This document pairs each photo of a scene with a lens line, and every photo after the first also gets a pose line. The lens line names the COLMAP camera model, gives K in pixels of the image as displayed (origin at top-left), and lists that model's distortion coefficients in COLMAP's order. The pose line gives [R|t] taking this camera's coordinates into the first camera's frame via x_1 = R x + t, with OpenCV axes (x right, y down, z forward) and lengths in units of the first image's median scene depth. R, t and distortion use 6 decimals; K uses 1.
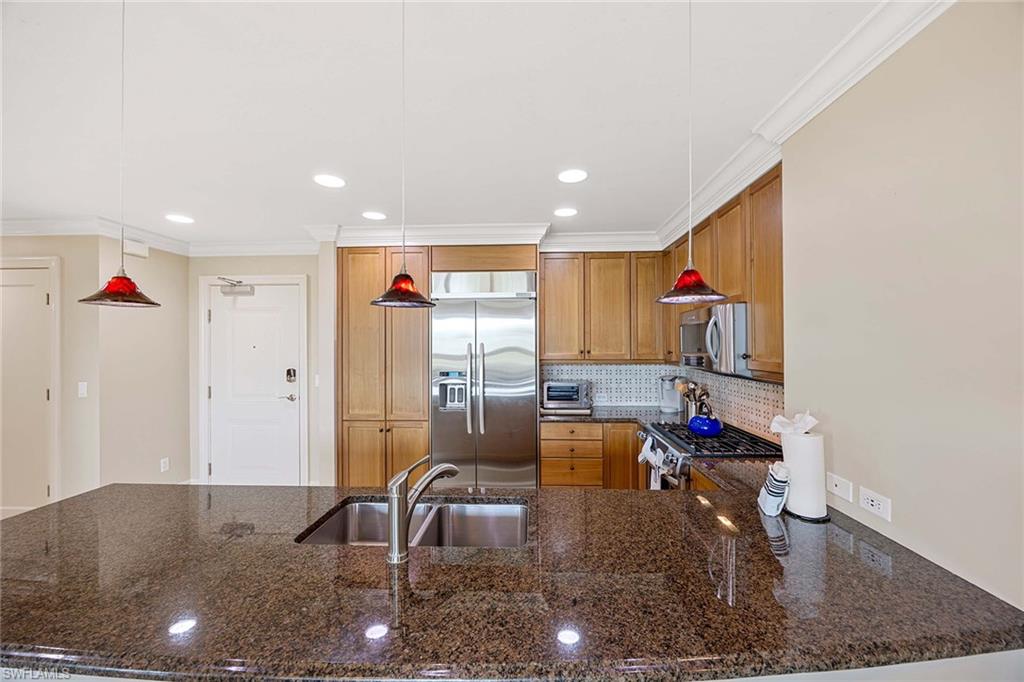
lens RADIAL K [[389.1, 0, 515.1], [0, 389.1, 344.5], [0, 0, 1]] dist [-0.002200, -0.000306]
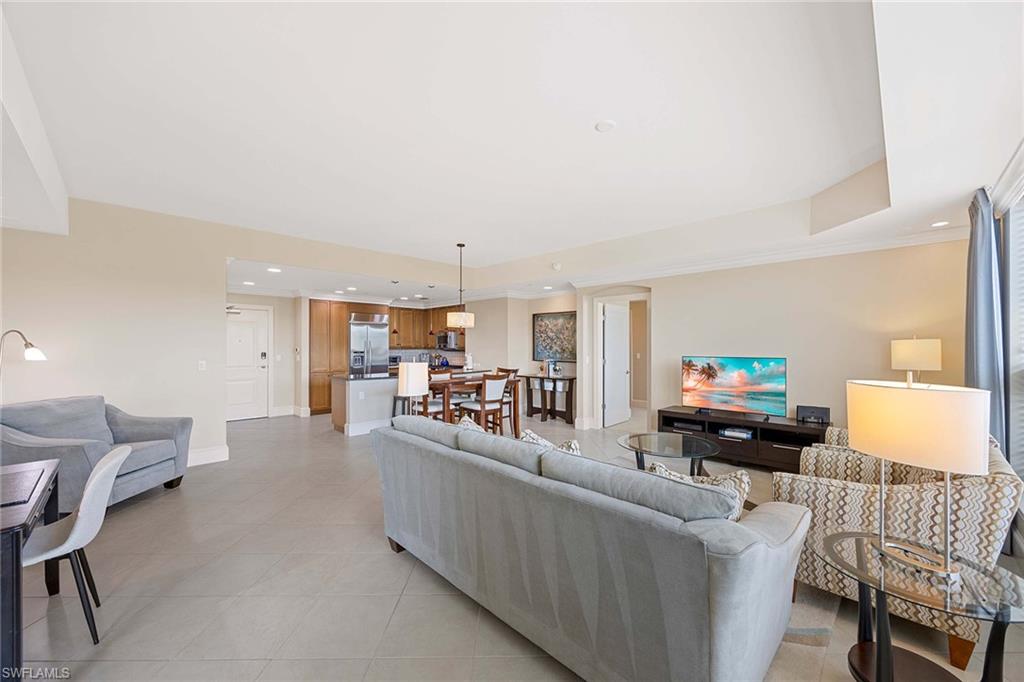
lens RADIAL K [[389.1, 0, 517.8], [0, 389.1, 345.3], [0, 0, 1]] dist [-0.002200, -0.000306]
pose [[0.667044, 0.005679, 0.744996, -1.361622], [-0.002207, 0.999982, -0.005647, 0.039111], [-0.745015, 0.002123, 0.667045, -1.499995]]
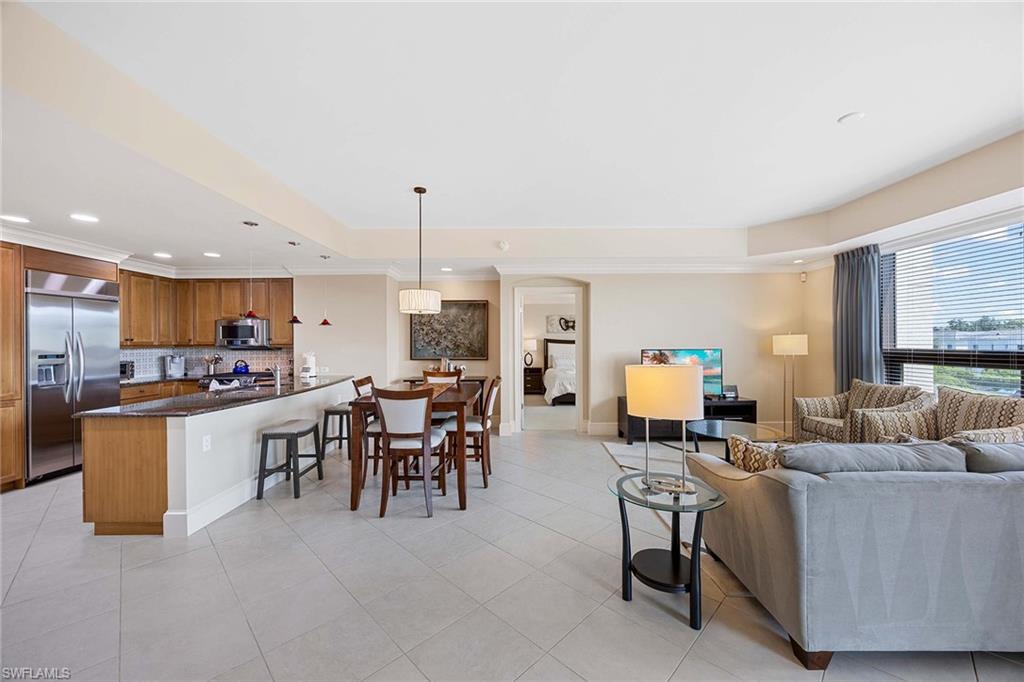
lens RADIAL K [[389.1, 0, 514.2], [0, 389.1, 340.3], [0, 0, 1]] dist [-0.002200, -0.000306]
pose [[-0.046397, 0.005681, 0.998907, -1.408400], [0.005531, 0.999970, -0.005430, 0.038808], [-0.998908, 0.005273, -0.046427, -0.382842]]
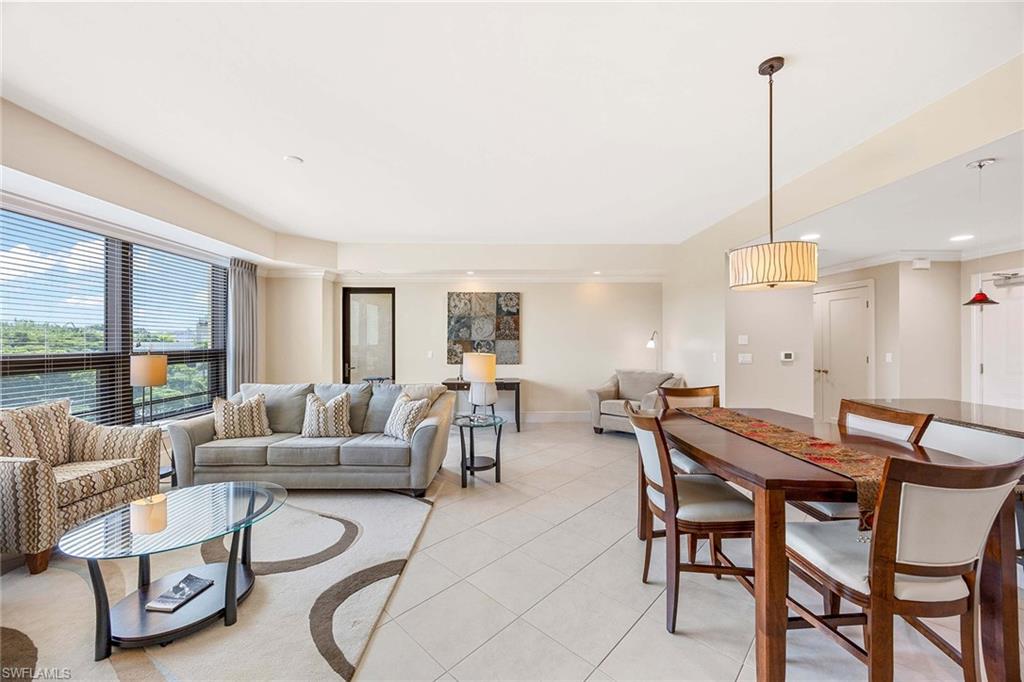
lens RADIAL K [[389.1, 0, 512.1], [0, 389.1, 333.5], [0, 0, 1]] dist [-0.002200, -0.000306]
pose [[0.077437, -0.013566, -0.996905, 0.381310], [0.001277, 0.999908, -0.013507, 0.033934], [0.996996, -0.000228, 0.077447, -0.691170]]
